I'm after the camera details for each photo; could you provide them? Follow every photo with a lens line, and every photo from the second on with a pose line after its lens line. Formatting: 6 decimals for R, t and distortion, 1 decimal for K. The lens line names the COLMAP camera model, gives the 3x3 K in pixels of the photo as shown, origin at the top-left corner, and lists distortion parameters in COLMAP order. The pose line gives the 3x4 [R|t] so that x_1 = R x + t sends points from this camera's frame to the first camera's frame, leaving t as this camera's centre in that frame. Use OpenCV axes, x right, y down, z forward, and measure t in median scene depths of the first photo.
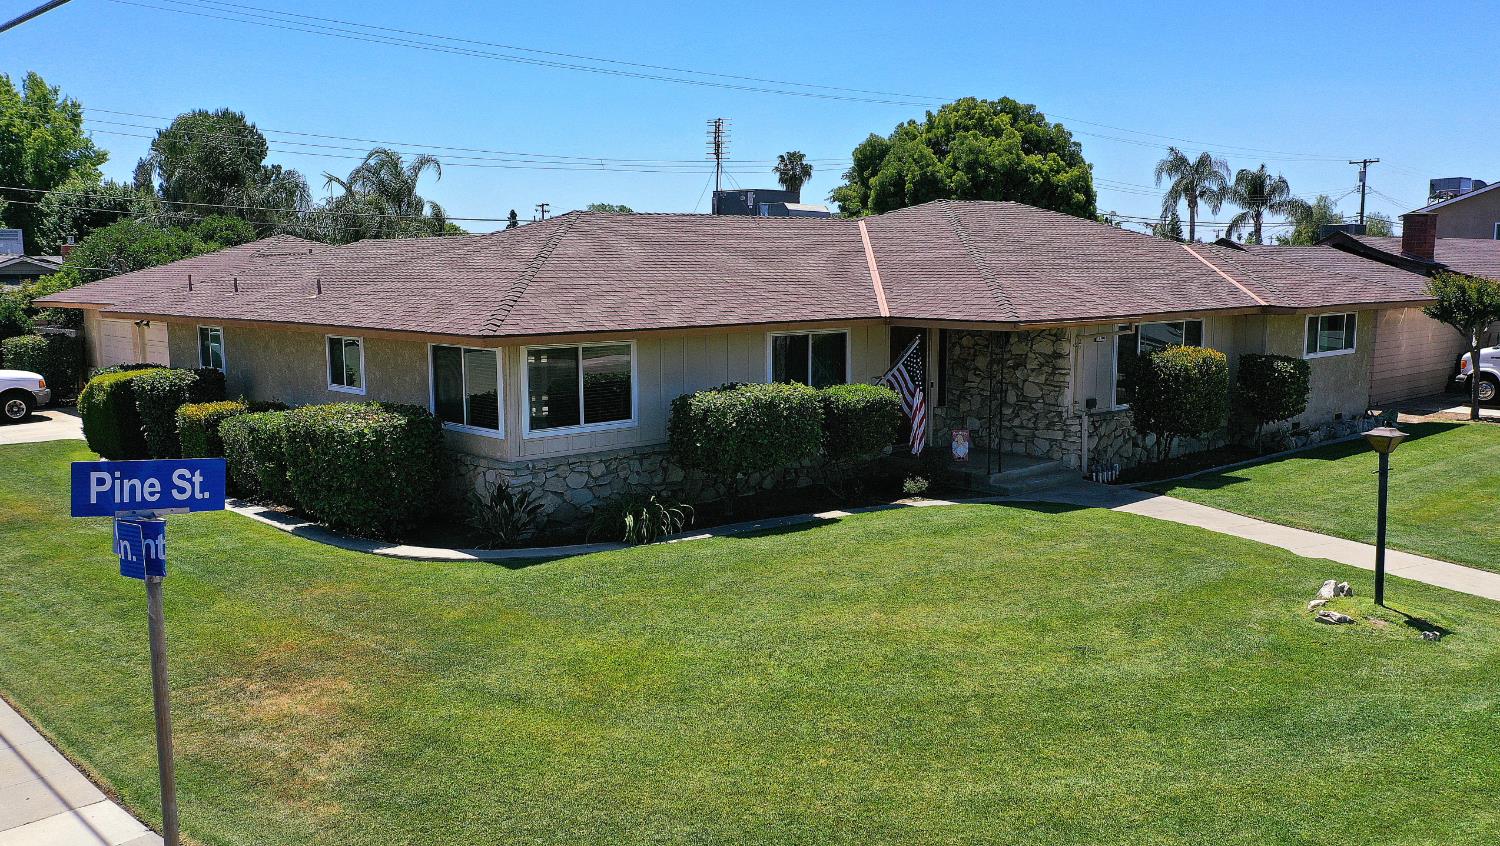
lens RADIAL K [[1275.2, 0, 748.4], [0, 1275.2, 446.7], [0, 0, 1]] dist [-0.004222, -0.004503]
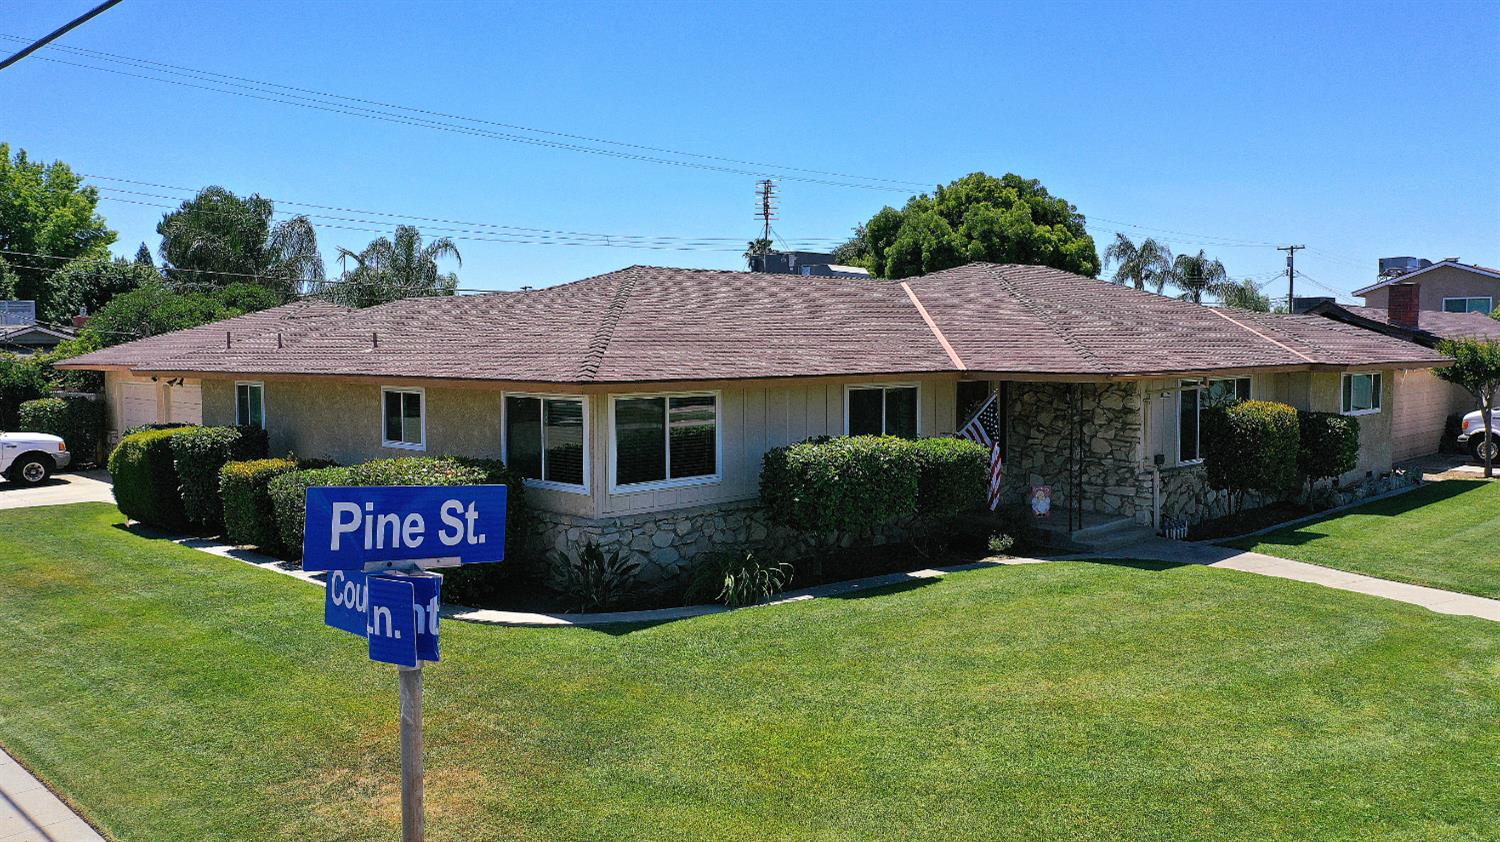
lens RADIAL K [[1177.8, 0, 750.0], [0, 1177.8, 421.0], [0, 0, 1]] dist [-0.005848, -0.003094]
pose [[0.999108, -0.001322, 0.042203, -0.087453], [0.004658, 0.996861, -0.079037, 0.007247], [-0.041966, 0.079163, 0.995978, 0.101881]]
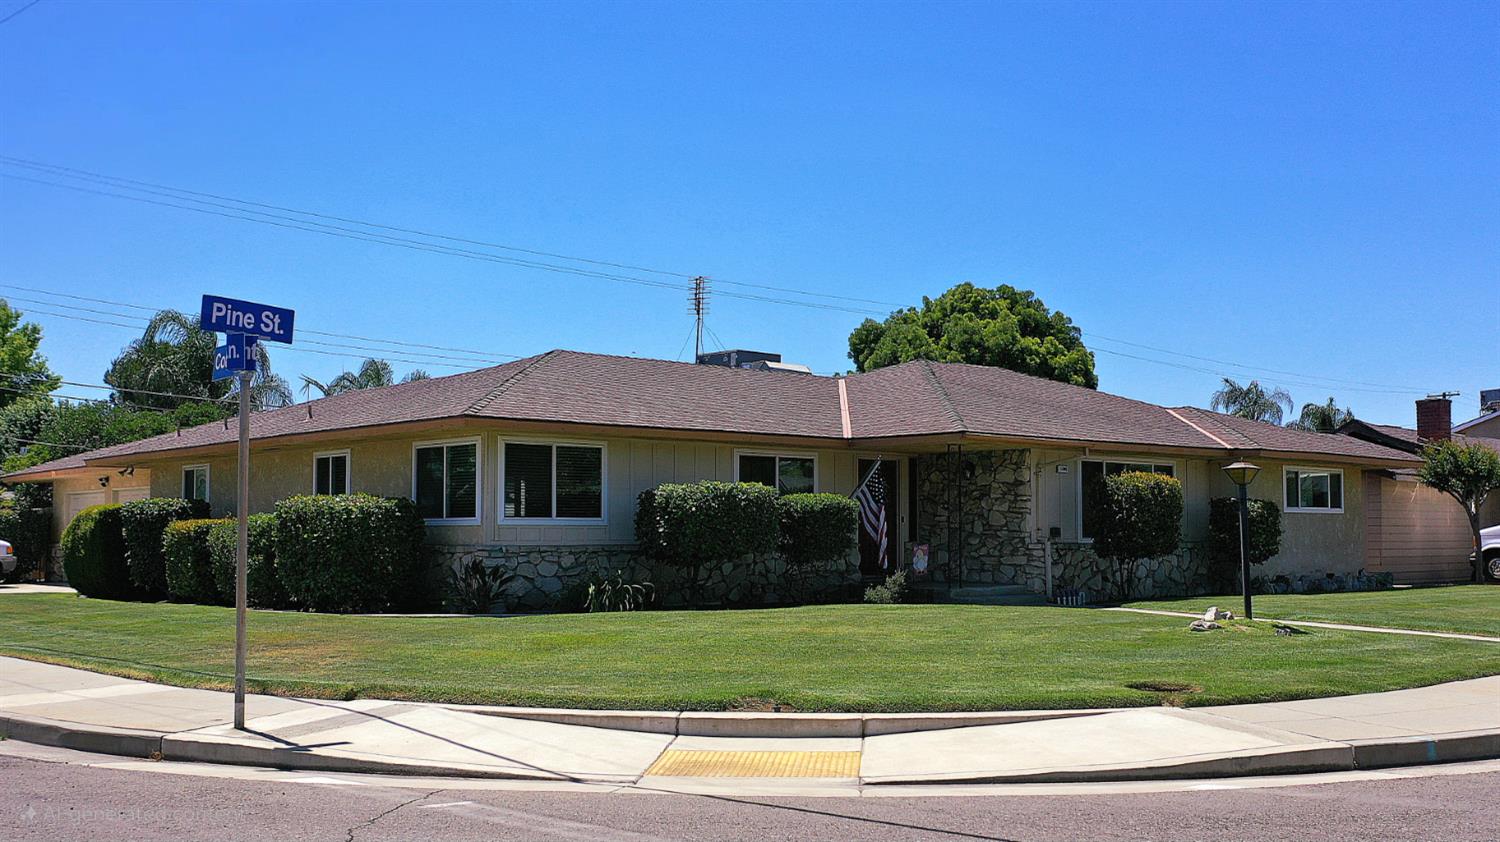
lens RADIAL K [[1525.0, 0, 771.3], [0, 1525.0, 481.9], [0, 0, 1]] dist [-0.011465, 0.016065]
pose [[0.999977, 0.004471, -0.005114, 0.047495], [-0.005340, 0.982722, -0.185010, 0.154830], [0.004198, 0.185033, 0.982723, -0.211828]]
